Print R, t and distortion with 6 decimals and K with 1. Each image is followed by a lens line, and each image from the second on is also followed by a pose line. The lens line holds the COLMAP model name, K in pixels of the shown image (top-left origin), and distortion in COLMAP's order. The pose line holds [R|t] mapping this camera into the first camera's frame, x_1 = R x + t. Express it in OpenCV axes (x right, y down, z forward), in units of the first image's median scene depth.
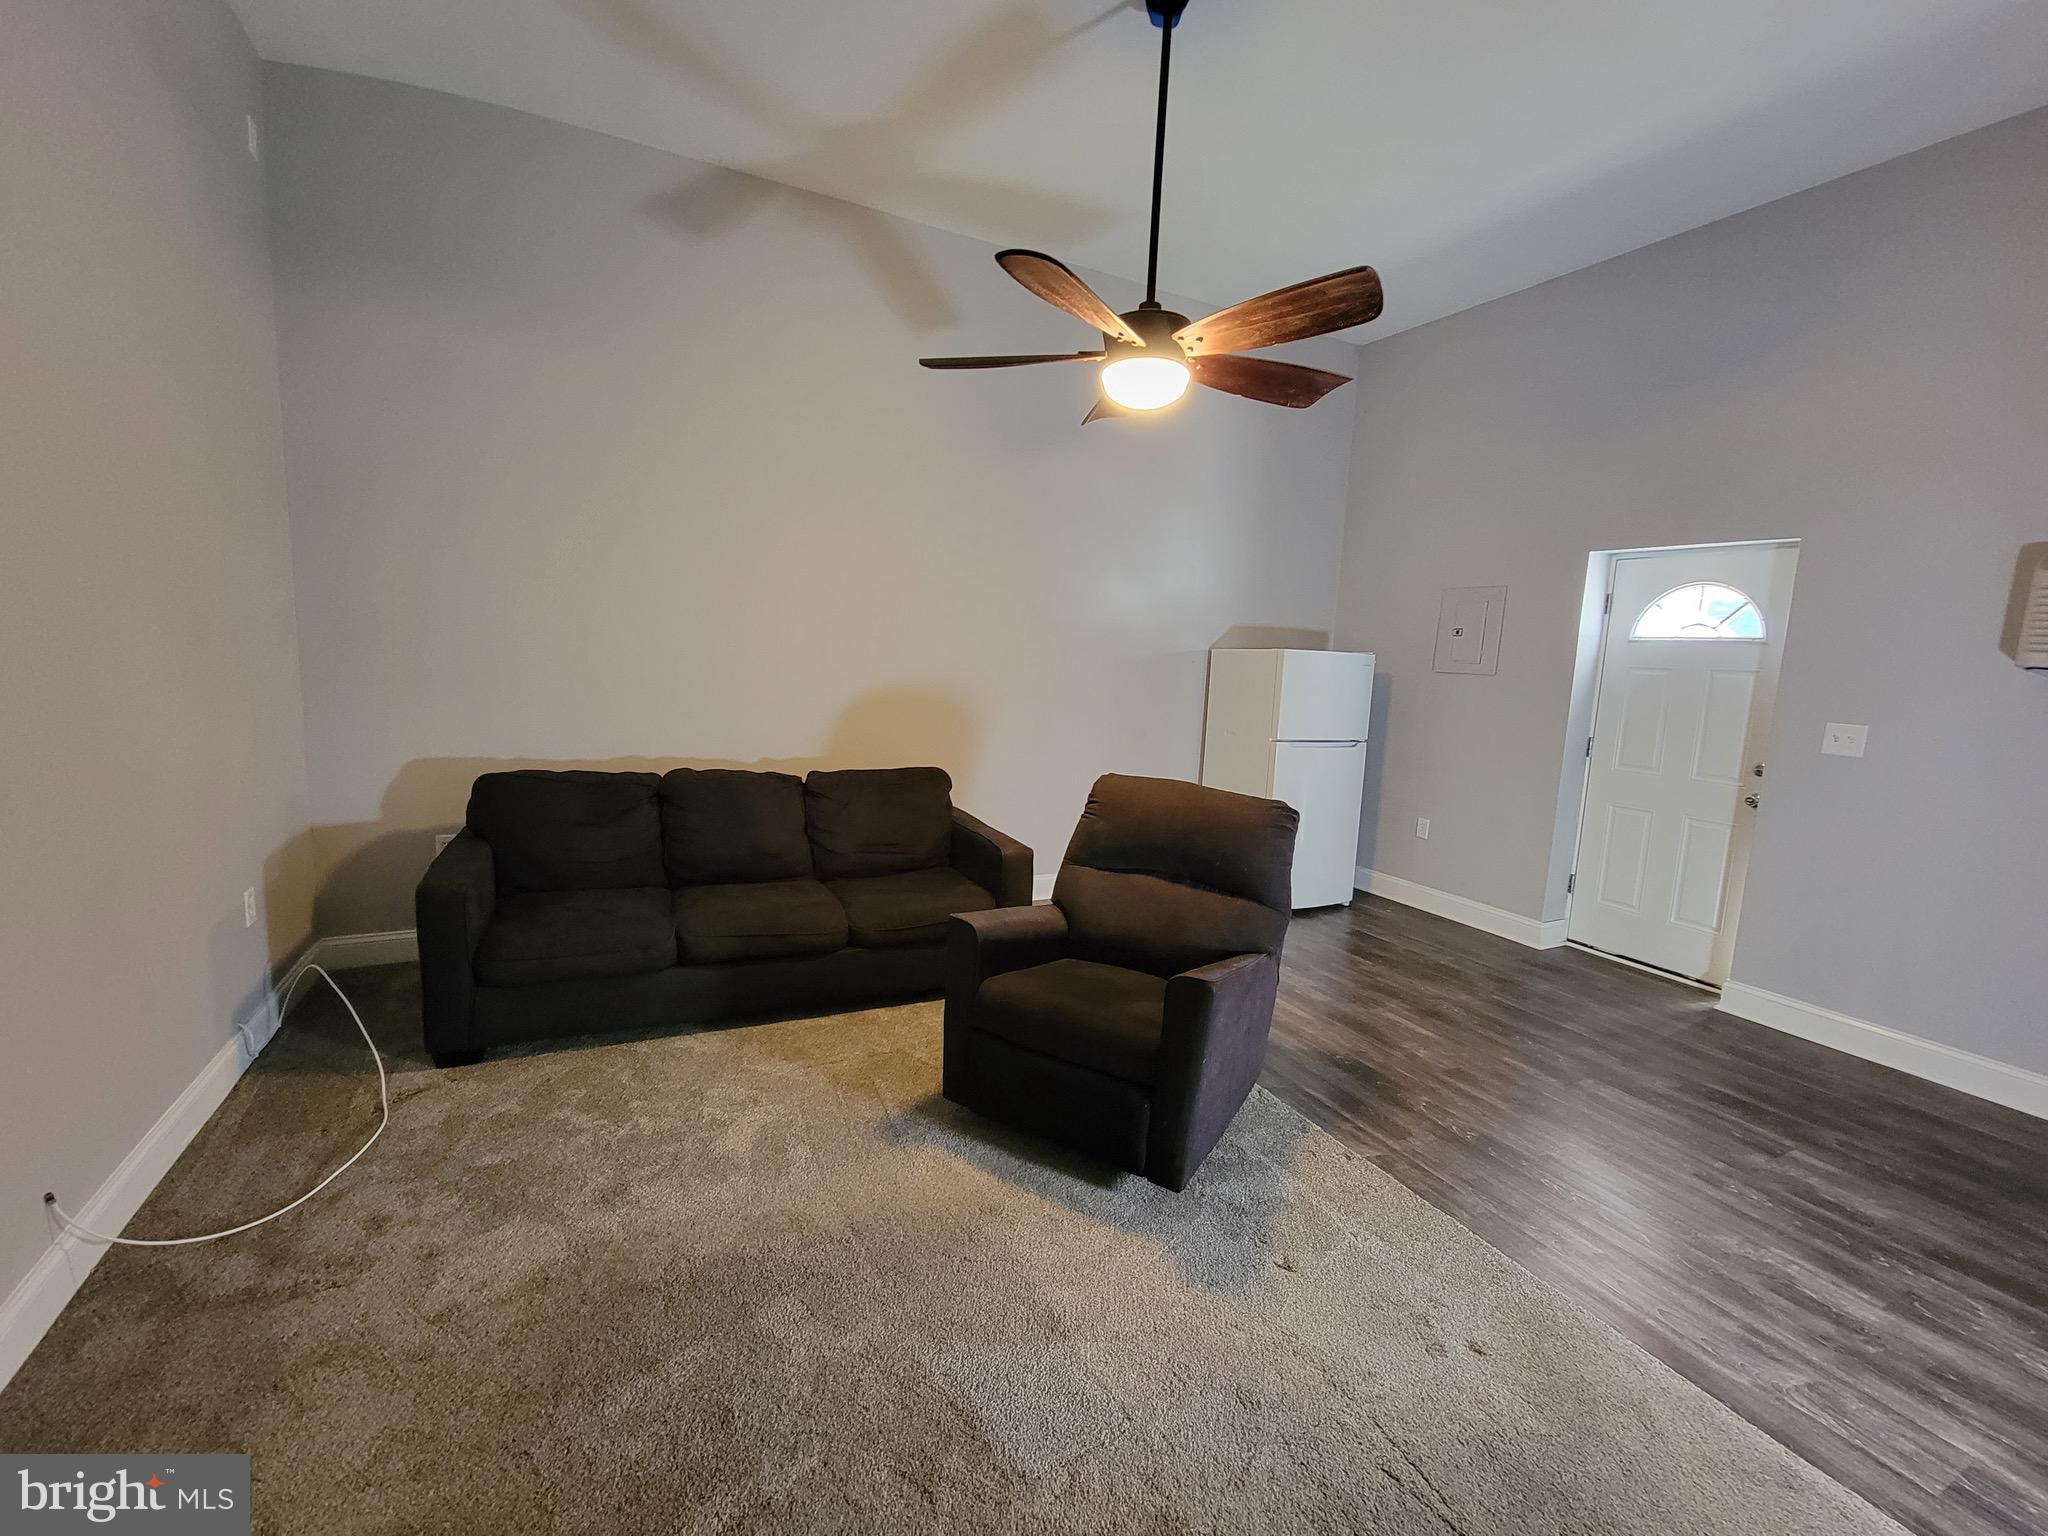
lens RADIAL K [[857.1, 0, 1024.0], [0, 857.1, 768.0], [0, 0, 1]] dist [-0.000176, -0.000023]
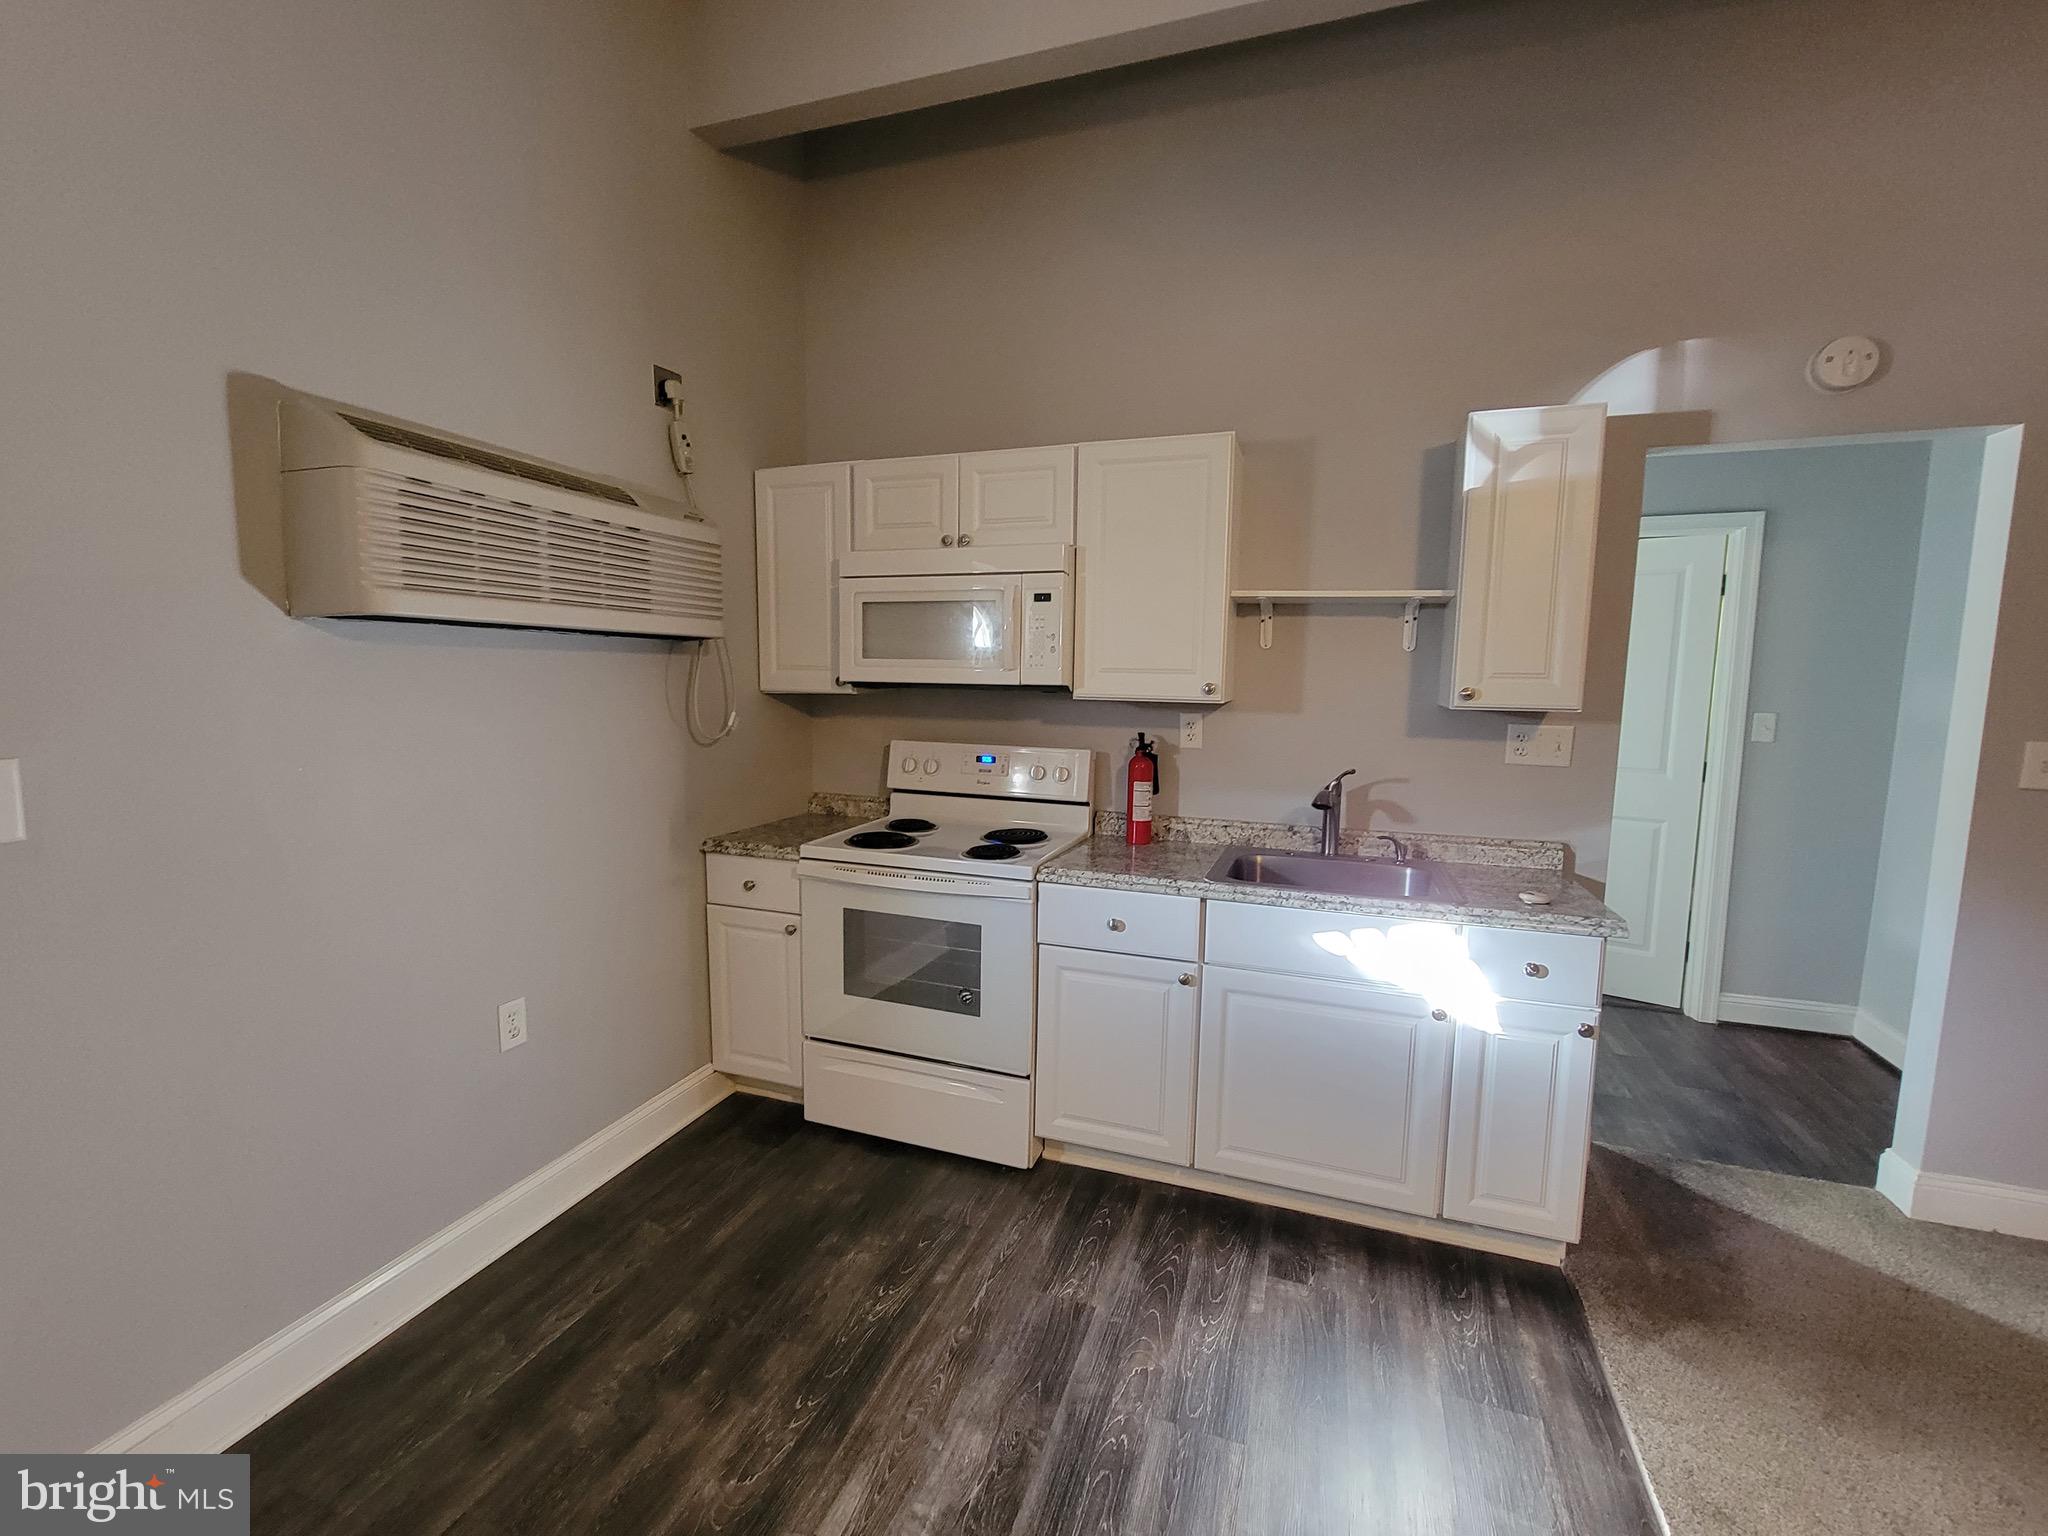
lens RADIAL K [[857.1, 0, 1024.0], [0, 857.1, 768.0], [0, 0, 1]] dist [-0.000176, -0.000023]
pose [[-0.691670, -0.141985, 0.708119, 0.501570], [0.045866, 0.969869, 0.239270, -0.143891], [-0.720755, 0.197975, -0.664317, 1.178983]]
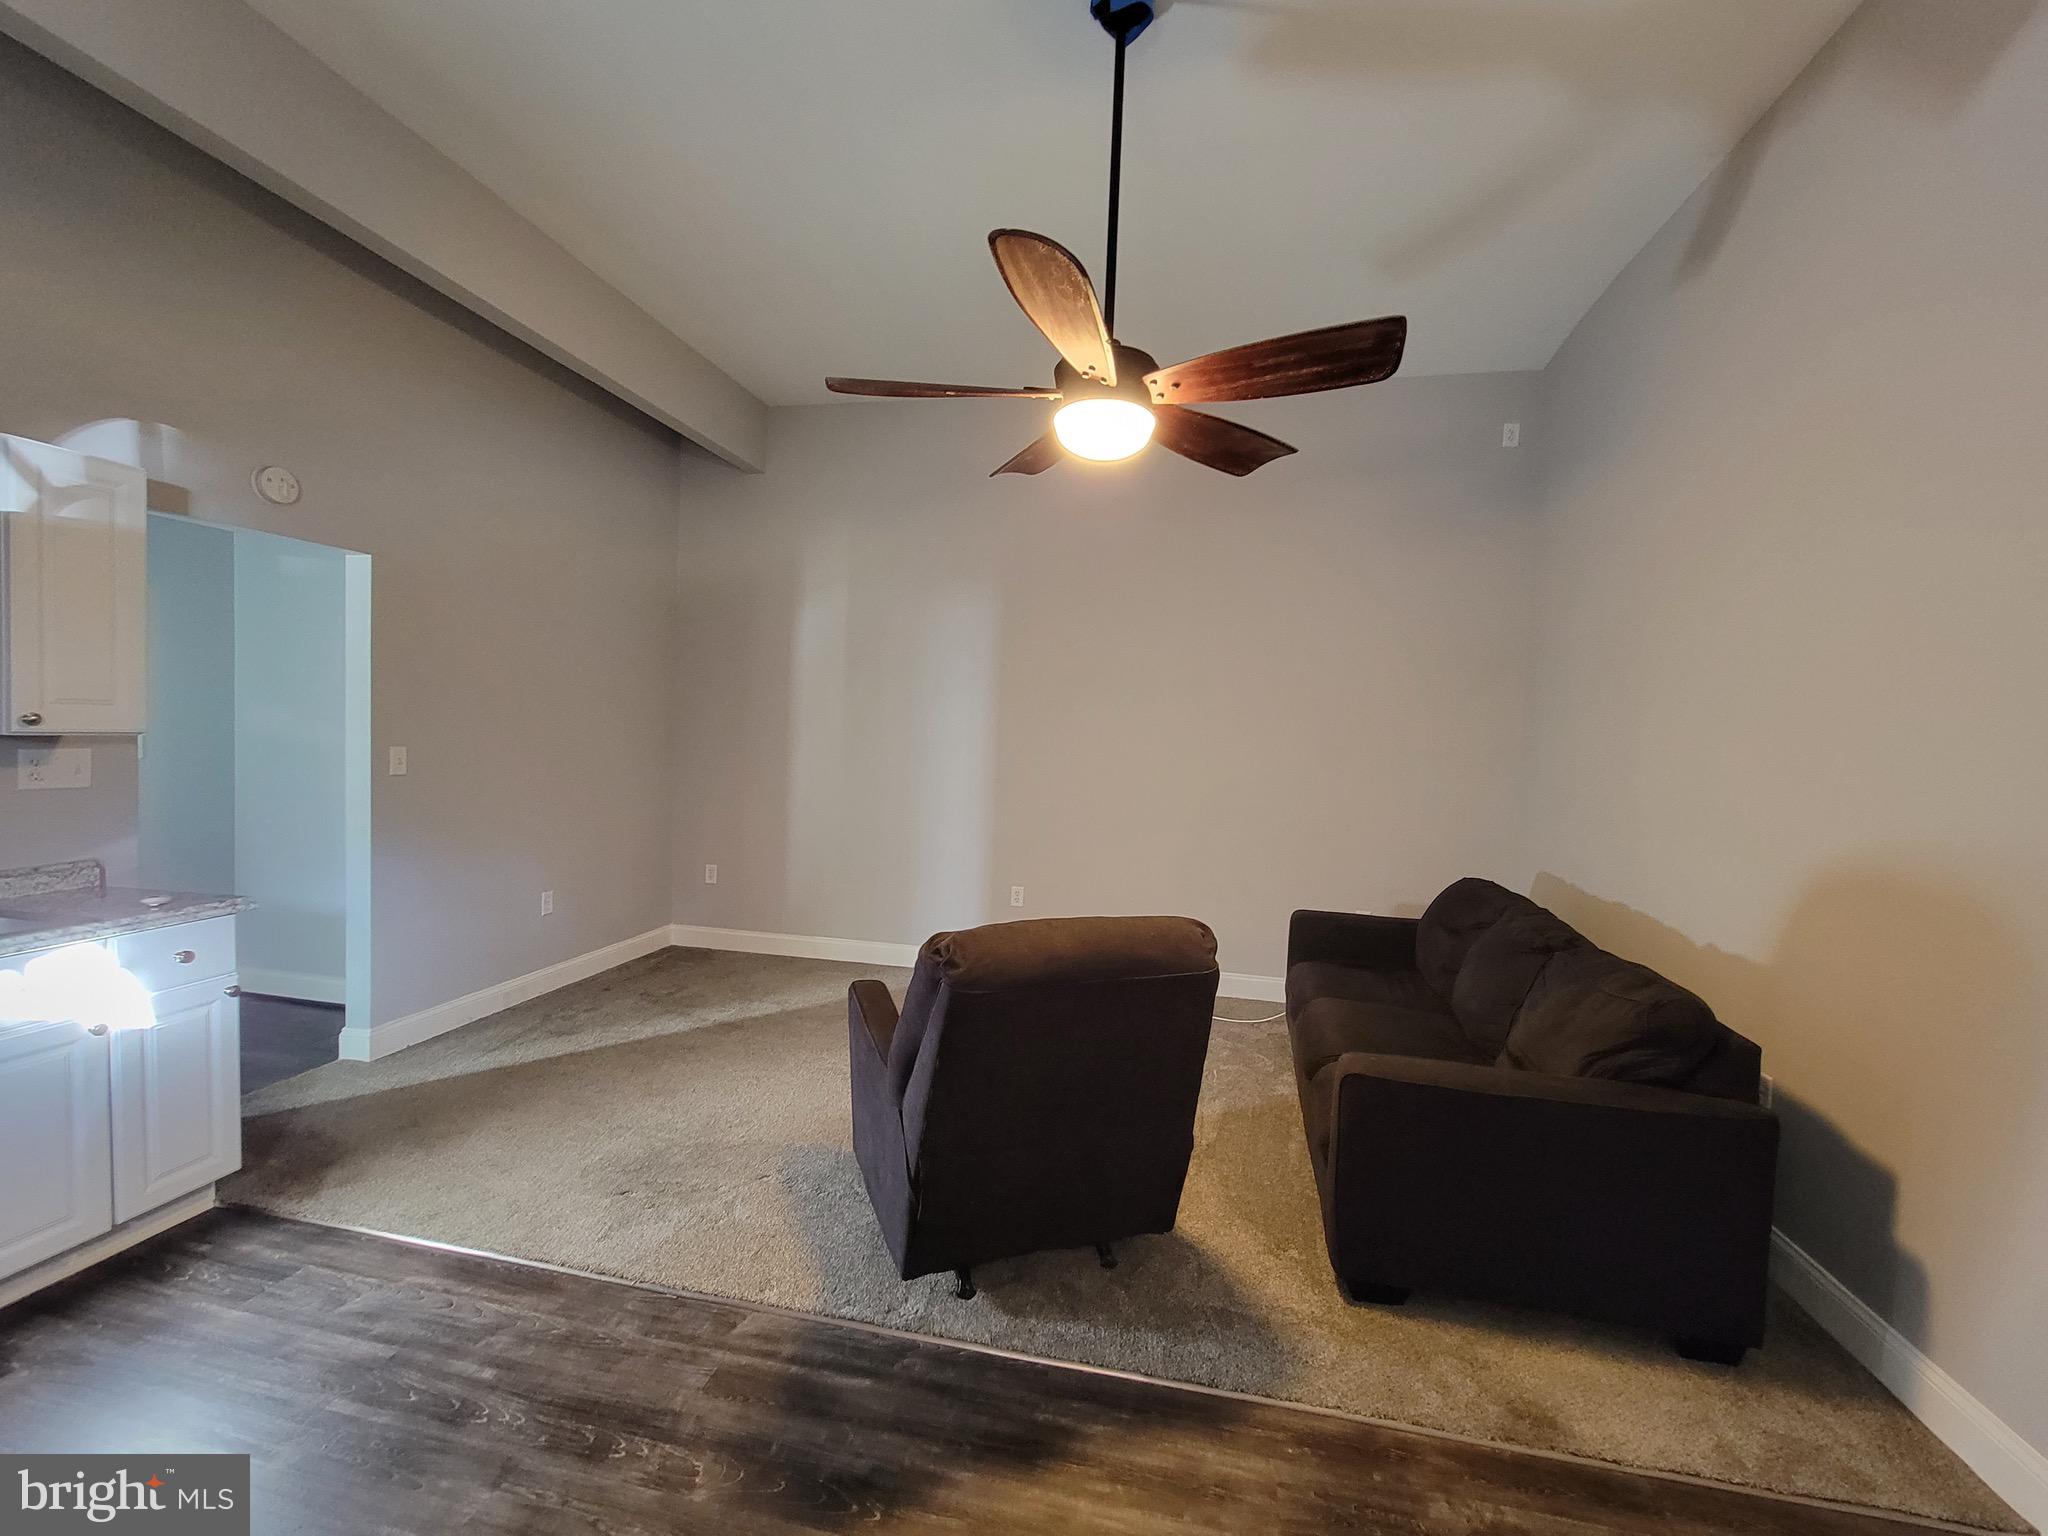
lens RADIAL K [[857.1, 0, 1024.0], [0, 857.1, 768.0], [0, 0, 1]] dist [-0.000176, -0.000023]
pose [[-0.614839, -0.036354, -0.787815, 0.870661], [-0.165286, 0.982692, 0.083649, -0.175180], [0.771138, 0.181645, -0.610206, 1.550761]]
